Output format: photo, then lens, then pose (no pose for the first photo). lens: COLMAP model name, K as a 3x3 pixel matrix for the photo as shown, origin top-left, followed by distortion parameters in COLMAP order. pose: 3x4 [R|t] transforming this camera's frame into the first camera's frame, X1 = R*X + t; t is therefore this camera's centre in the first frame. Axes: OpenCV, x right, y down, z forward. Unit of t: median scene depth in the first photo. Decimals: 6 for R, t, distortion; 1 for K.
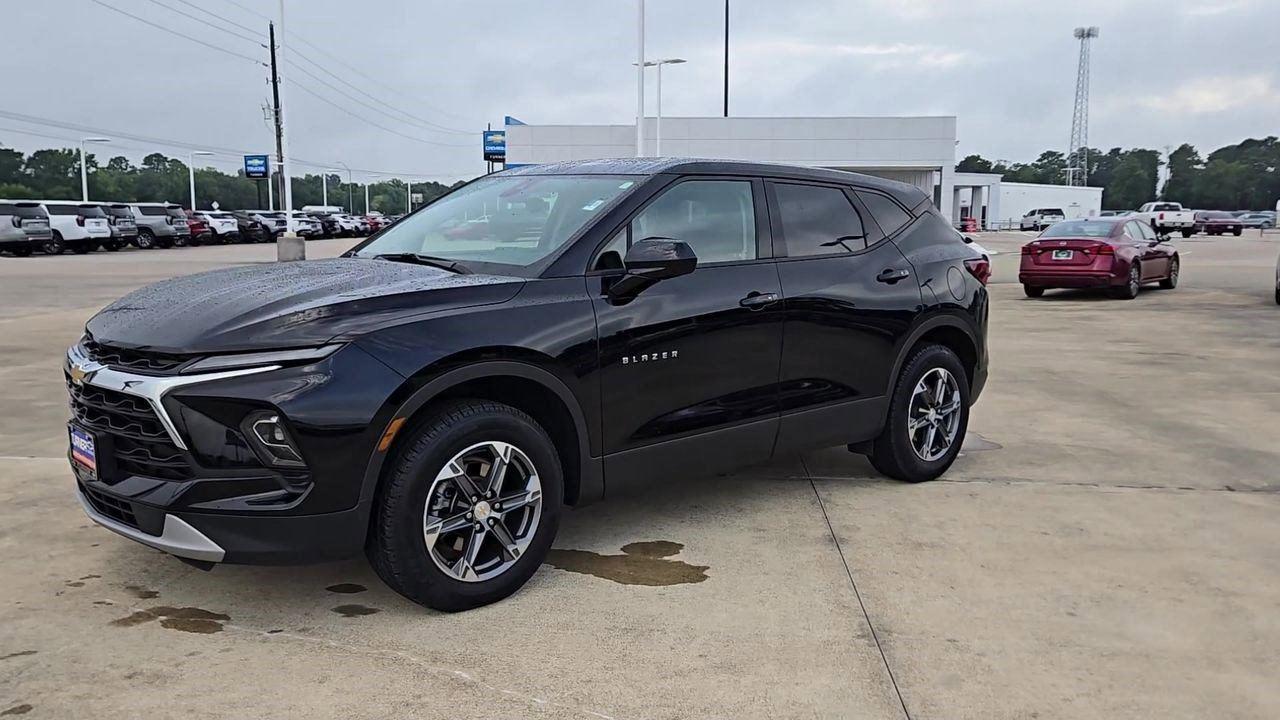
lens RADIAL K [[1068.6, 0, 640.0], [0, 1068.6, 360.0], [0, 0, 1]] dist [0.022052, -0.003784]
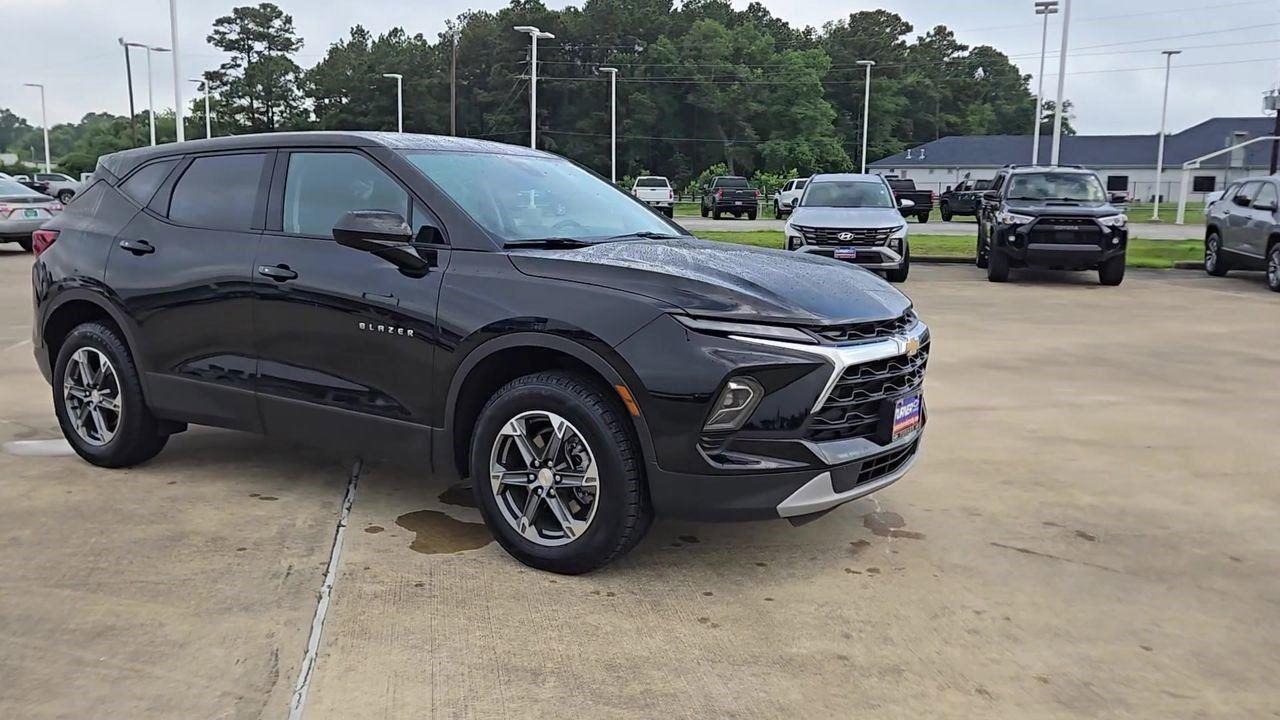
lens RADIAL K [[1069.1, 0, 640.0], [0, 1069.1, 360.0], [0, 0, 1]] dist [0.006098, 0.009100]
pose [[-0.252778, -0.155953, 0.954873, -0.093144], [0.116544, 0.974830, 0.190065, -0.013246], [-0.960479, 0.159329, -0.228240, 0.094147]]
